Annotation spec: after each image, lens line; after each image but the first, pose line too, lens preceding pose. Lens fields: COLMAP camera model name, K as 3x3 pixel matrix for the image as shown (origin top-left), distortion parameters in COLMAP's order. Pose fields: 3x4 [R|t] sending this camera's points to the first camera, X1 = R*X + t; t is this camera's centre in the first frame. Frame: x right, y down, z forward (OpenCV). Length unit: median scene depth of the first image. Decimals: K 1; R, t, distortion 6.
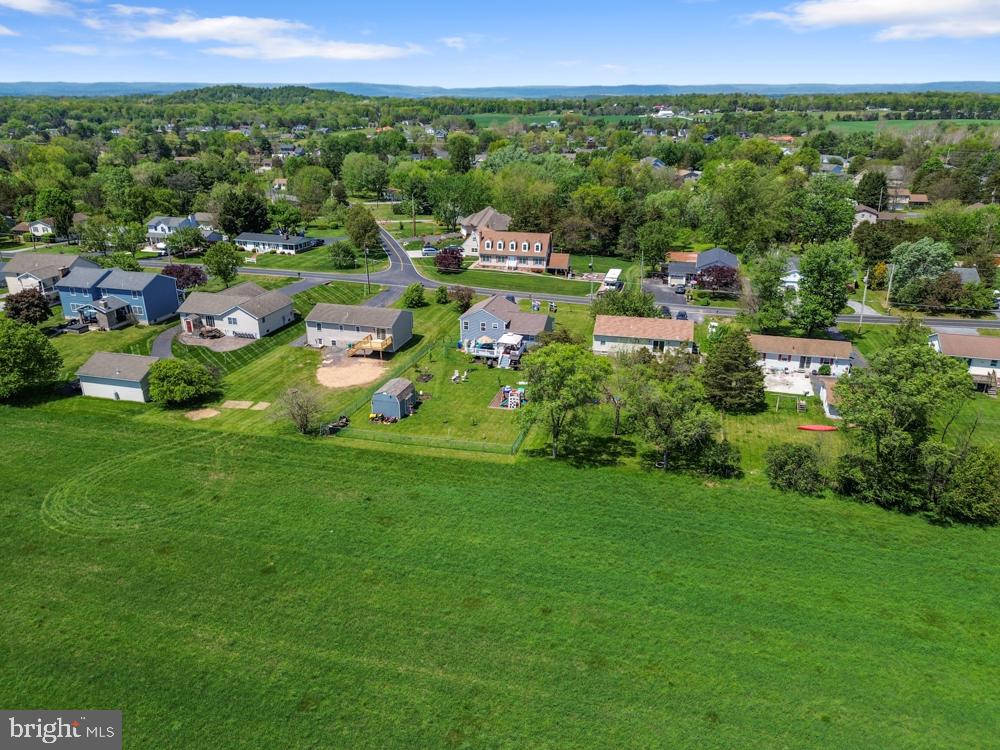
lens RADIAL K [[707.9, 0, 500.0], [0, 707.9, 375.0], [0, 0, 1]] dist [0.068852, -0.062470]
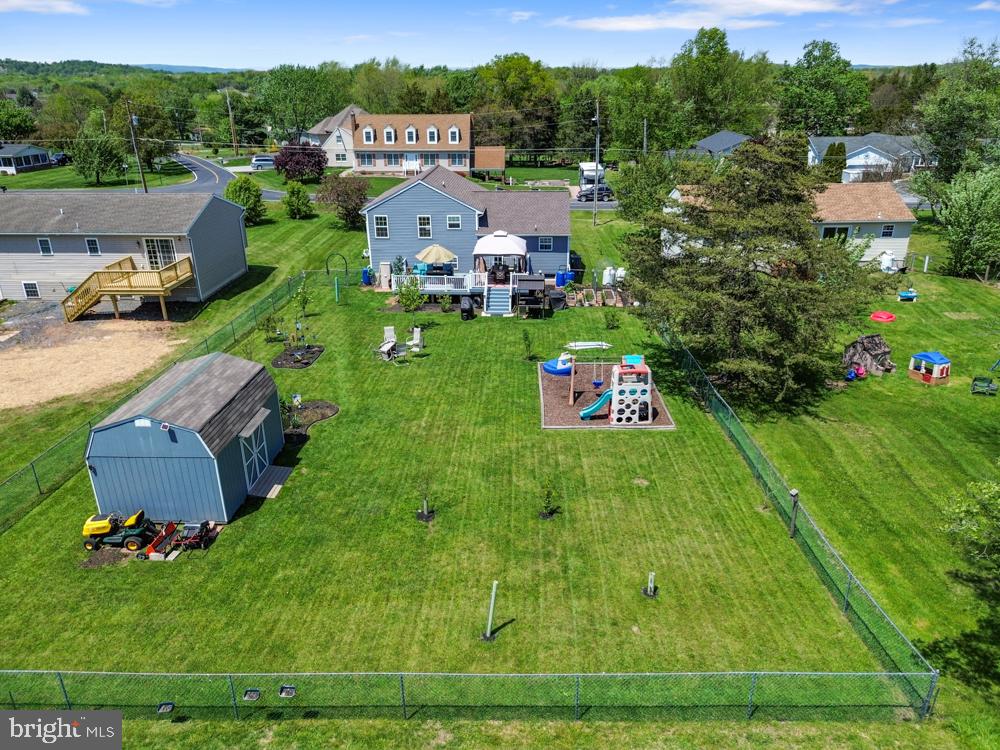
lens RADIAL K [[721.9, 0, 500.0], [0, 721.9, 375.0], [0, 0, 1]] dist [0.019183, -0.003105]
pose [[0.974780, -0.091631, 0.203488, -0.072081], [0.087955, 0.995757, 0.027057, 0.010753], [-0.205104, -0.008477, 0.978703, 0.555876]]
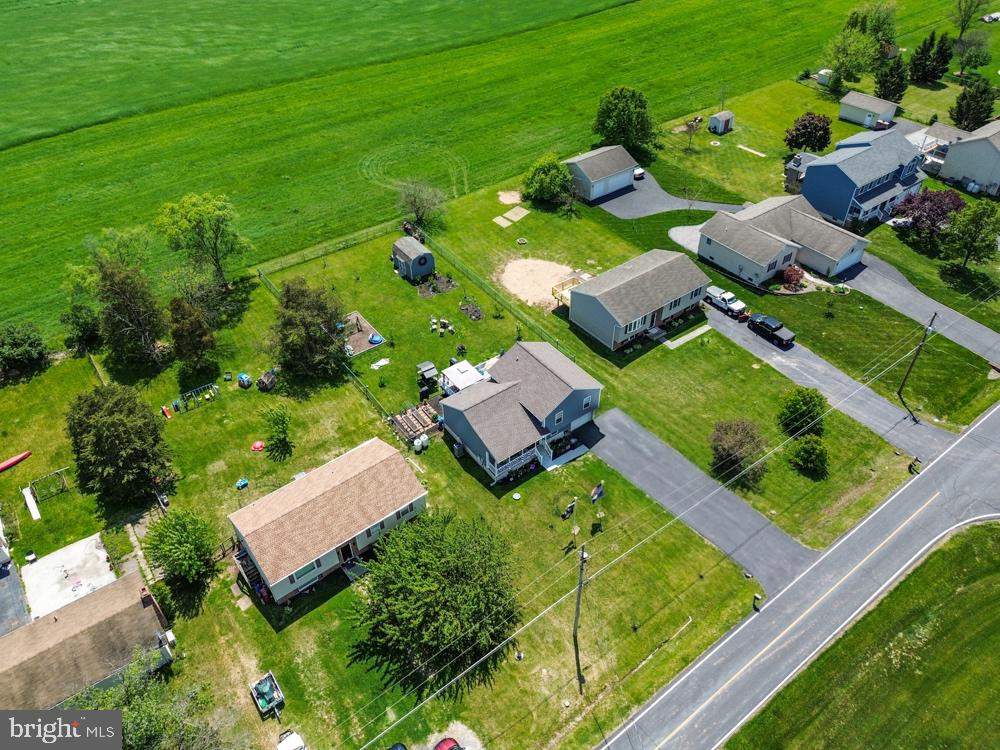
lens RADIAL K [[707.9, 0, 500.0], [0, 707.9, 375.0], [0, 0, 1]] dist [0.068852, -0.062470]
pose [[-0.608926, 0.525489, -0.594197, 0.377372], [-0.283334, 0.555582, 0.781697, -0.561032], [0.740898, 0.644352, -0.189420, 1.074273]]
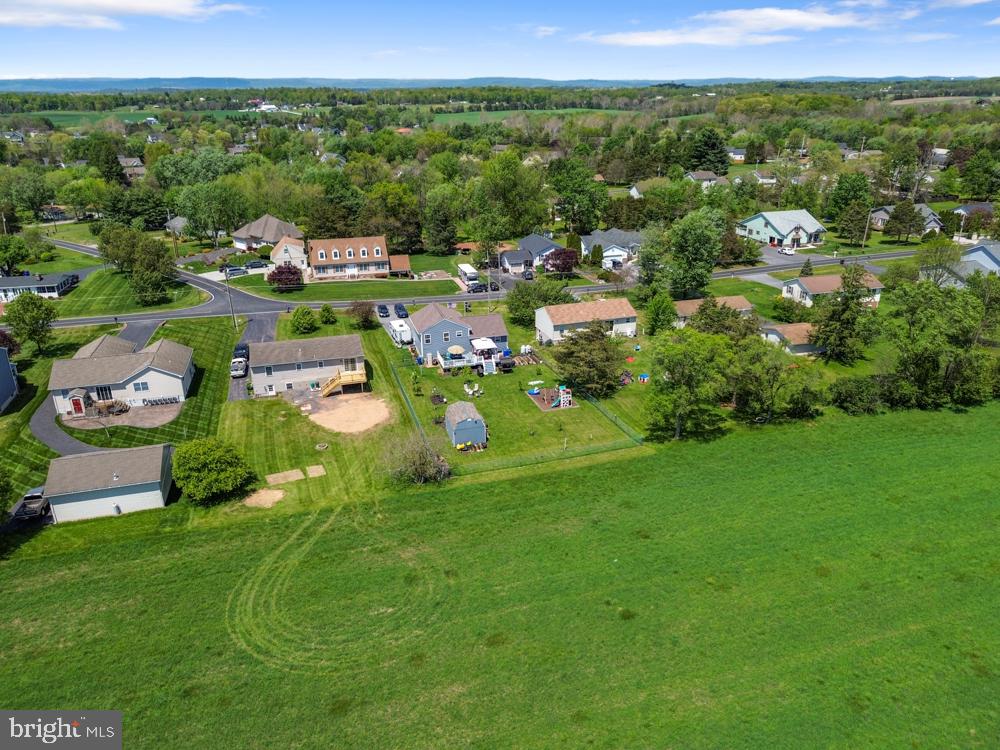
lens RADIAL K [[707.9, 0, 500.0], [0, 707.9, 375.0], [0, 0, 1]] dist [0.068852, -0.062470]
pose [[0.859223, -0.199568, 0.471072, -0.405749], [0.196058, 0.978928, 0.057114, -0.056161], [-0.472544, 0.043284, 0.880244, 0.125337]]
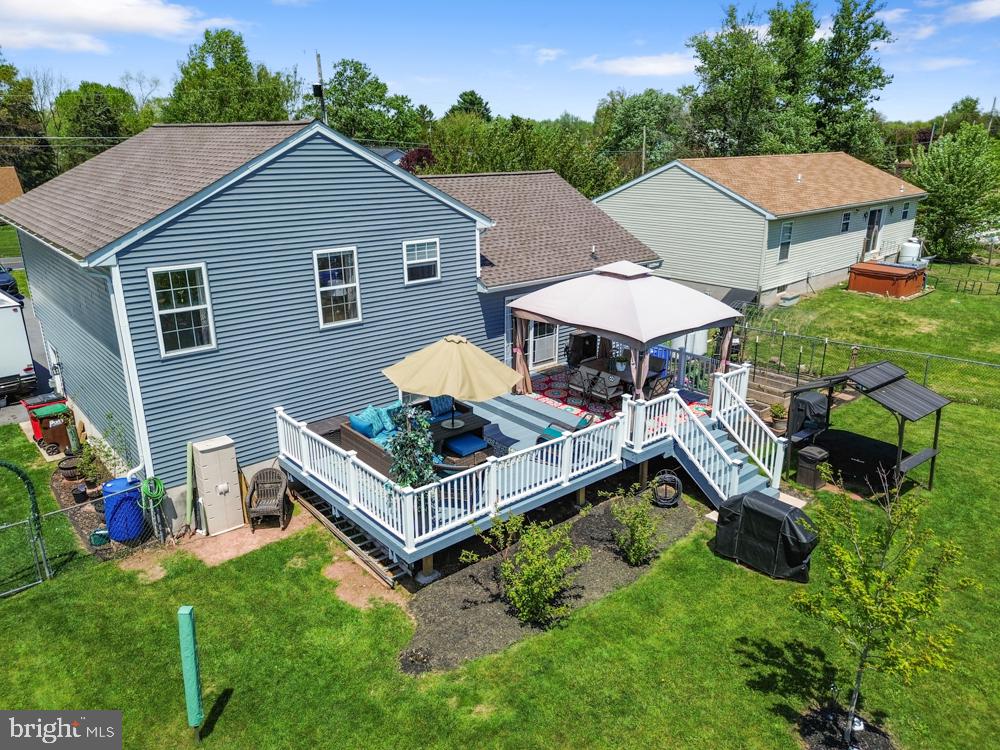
lens RADIAL K [[707.9, 0, 500.0], [0, 707.9, 375.0], [0, 0, 1]] dist [0.068852, -0.062470]
pose [[0.552381, -0.263526, 0.790841, -0.104763], [0.301585, 0.947626, 0.105121, -0.055941], [-0.777124, 0.180439, 0.602926, 0.875899]]
